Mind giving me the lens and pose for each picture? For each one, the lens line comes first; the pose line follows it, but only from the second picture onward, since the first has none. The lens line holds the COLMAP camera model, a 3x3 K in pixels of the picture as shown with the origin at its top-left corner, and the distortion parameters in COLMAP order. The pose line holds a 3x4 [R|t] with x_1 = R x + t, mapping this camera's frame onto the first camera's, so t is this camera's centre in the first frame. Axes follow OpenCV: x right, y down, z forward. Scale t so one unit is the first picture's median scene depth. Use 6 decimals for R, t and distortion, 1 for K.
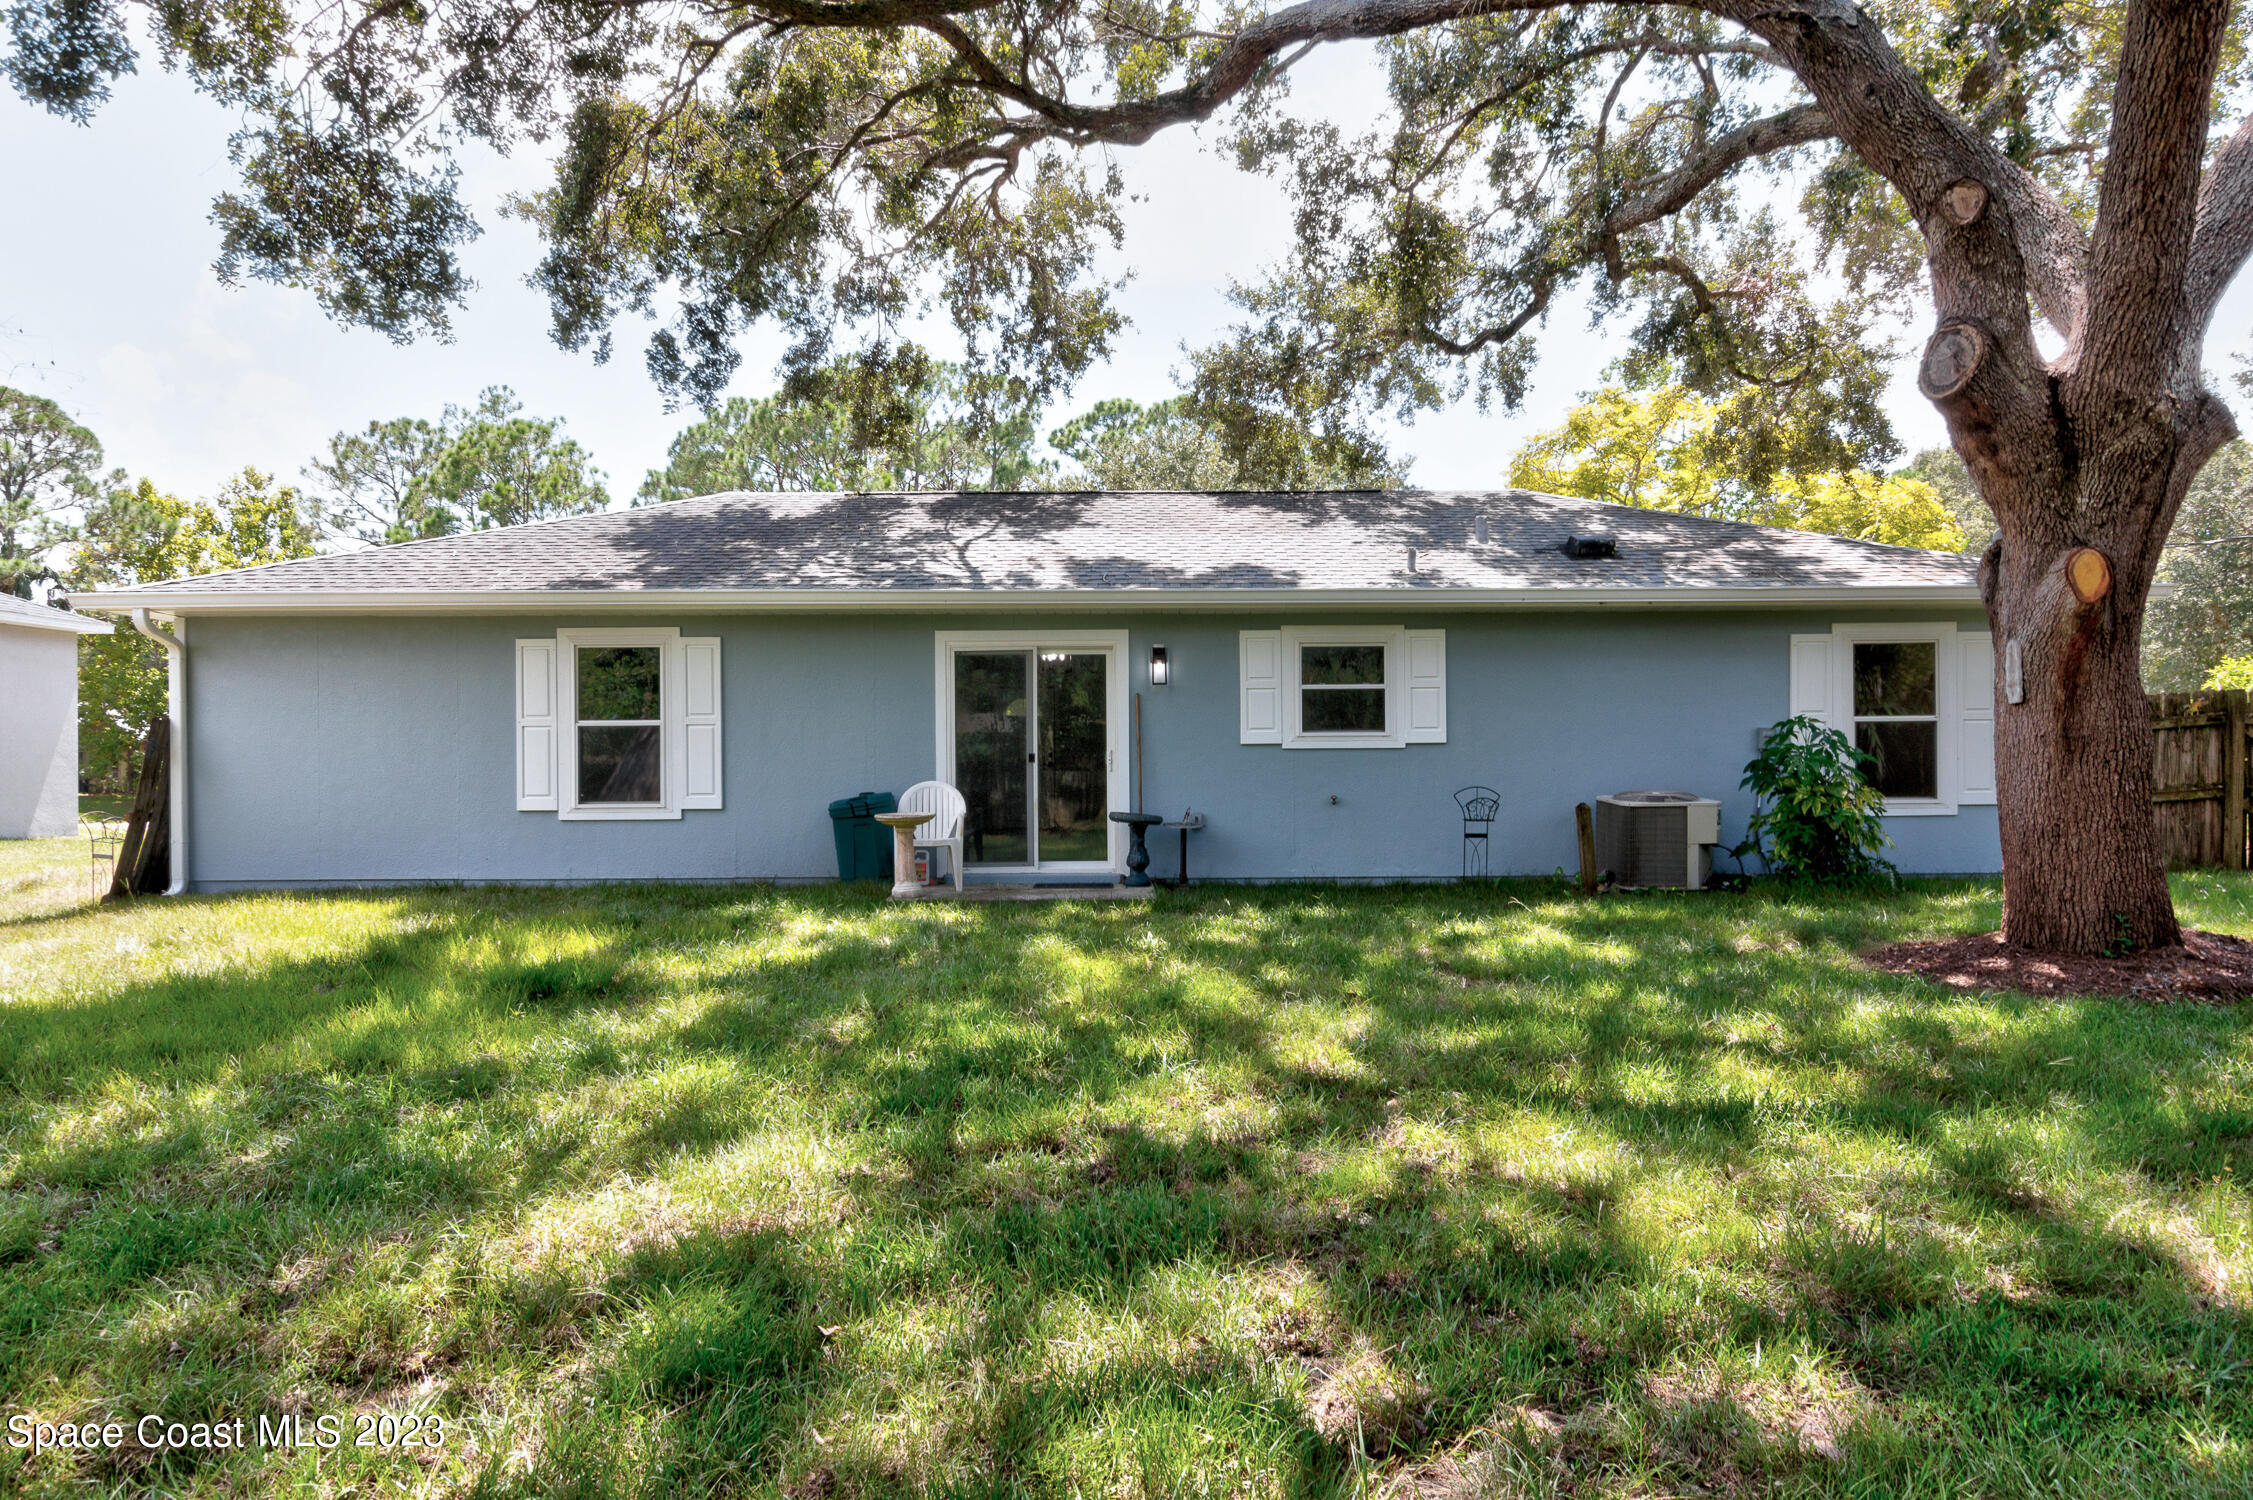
lens RADIAL K [[1269.1, 0, 1126.6], [0, 1269.1, 752.2], [0, 0, 1]] dist [0.001788, -0.002695]
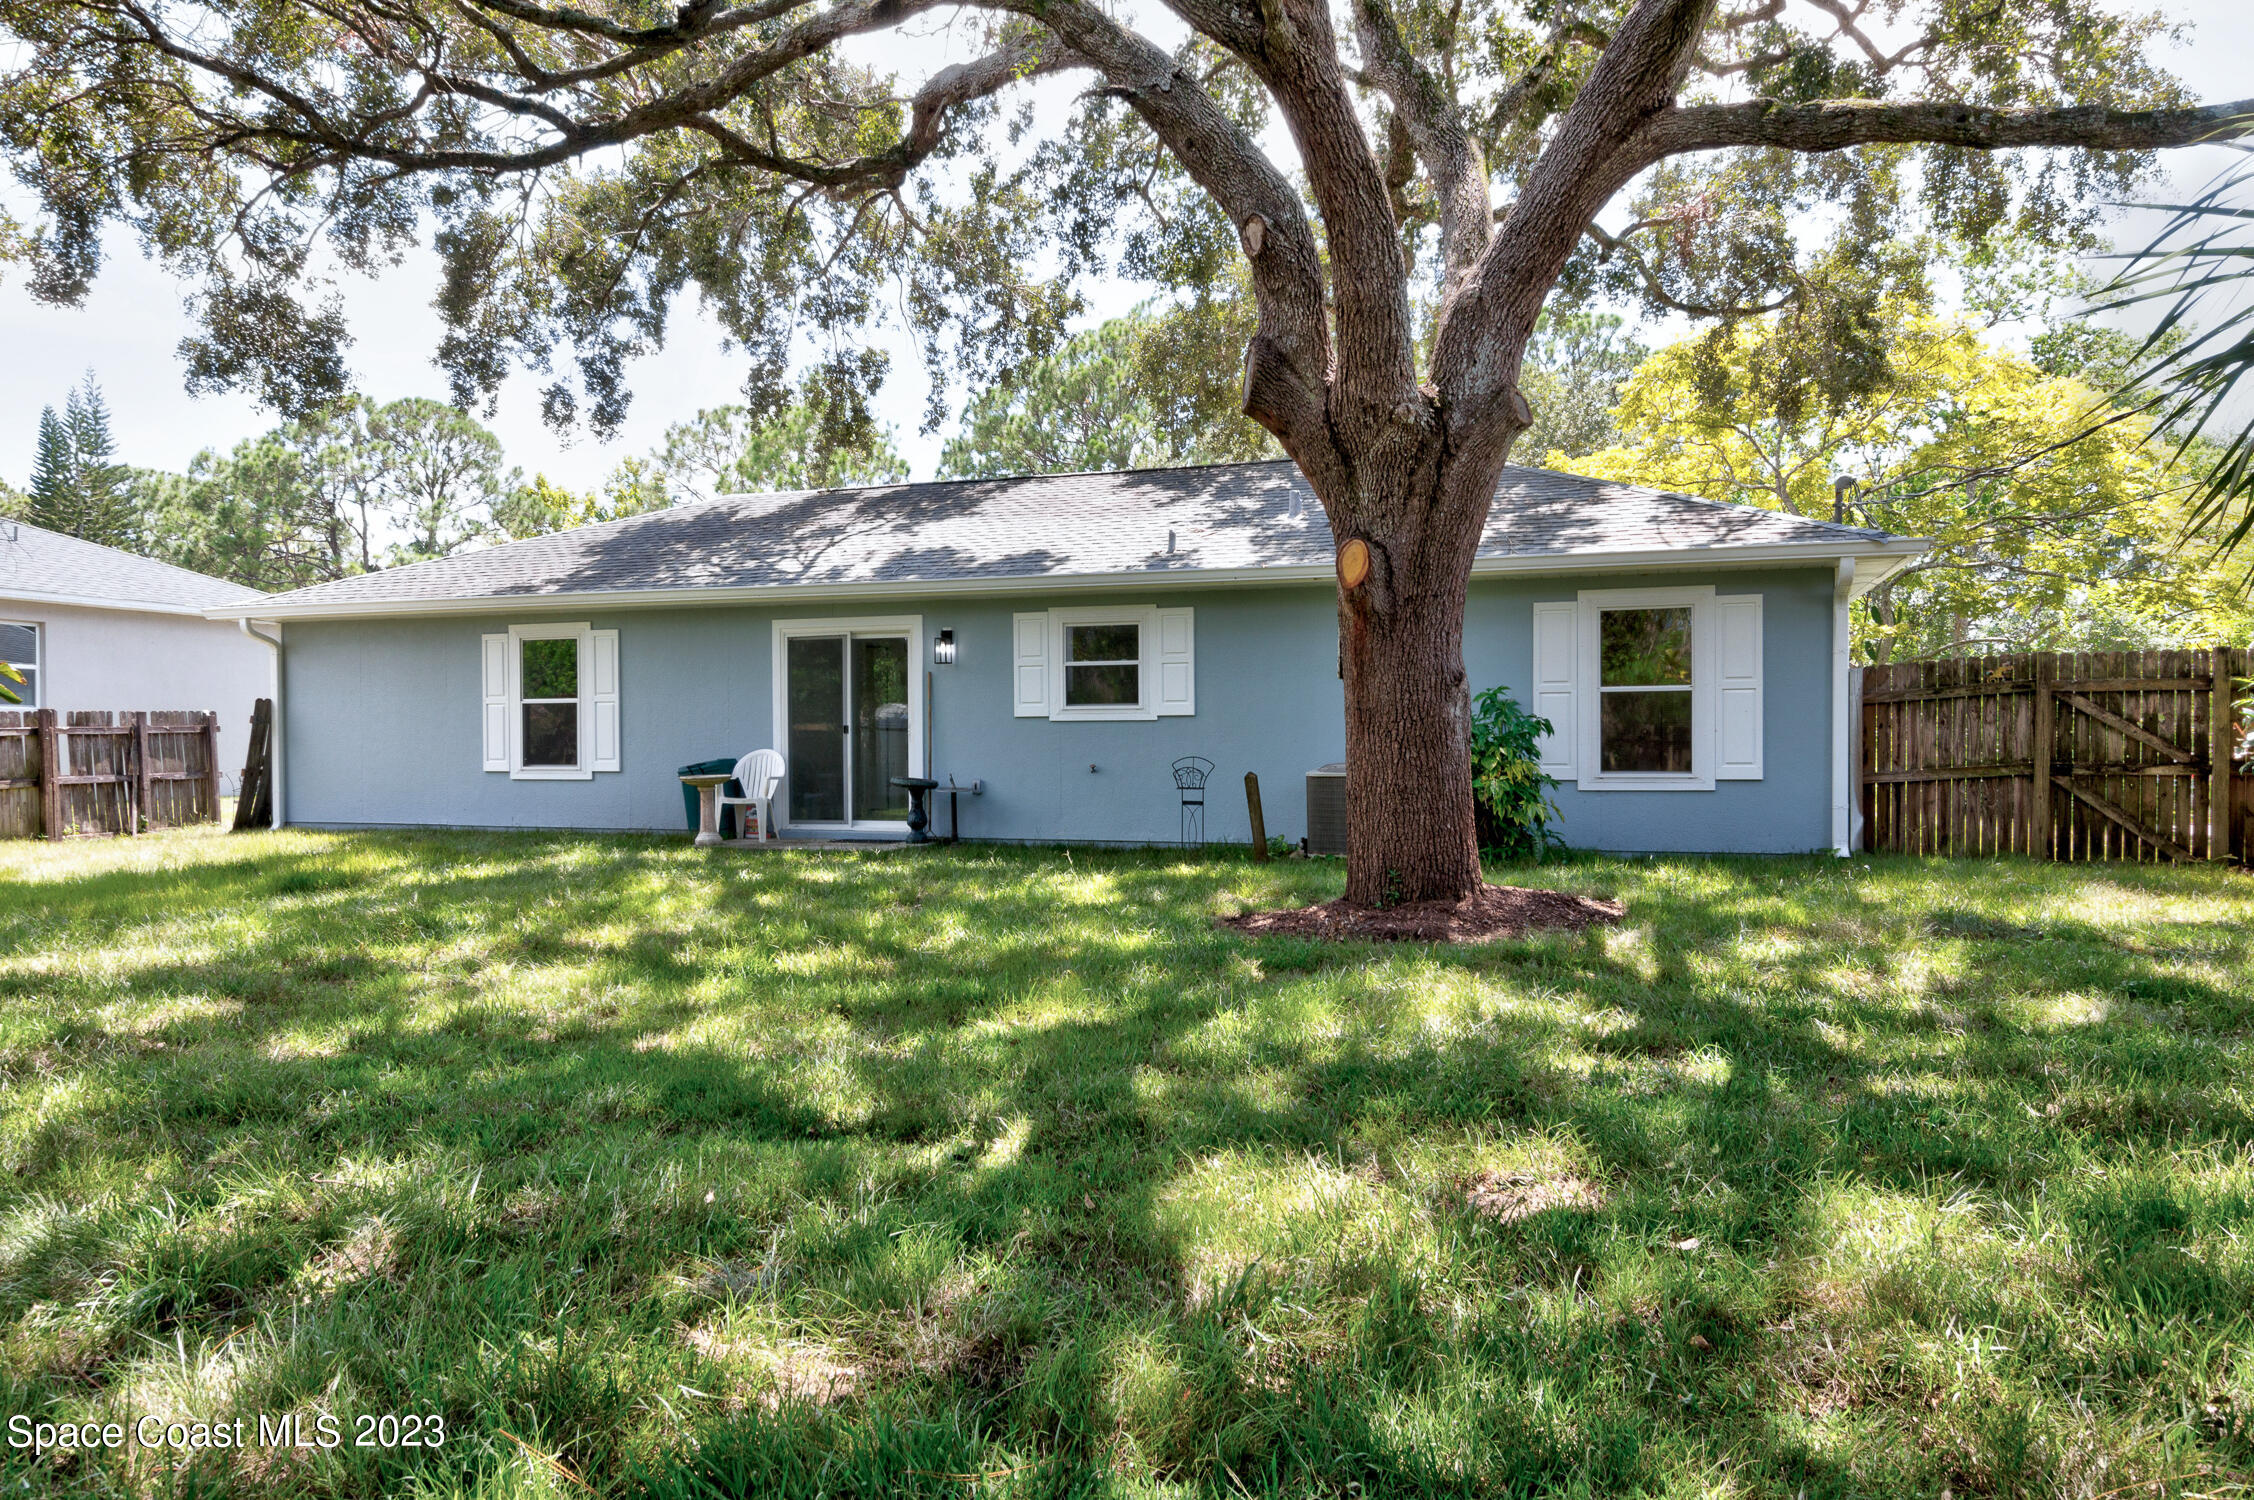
lens RADIAL K [[1476.0, 0, 1126.4], [0, 1476.0, 748.9], [0, 0, 1]] dist [-0.000466, -0.002245]
pose [[0.946803, 0.004492, -0.321781, 0.591183], [0.000161, 0.999896, 0.014431, 0.002916], [0.321812, -0.013715, 0.946704, -0.175693]]
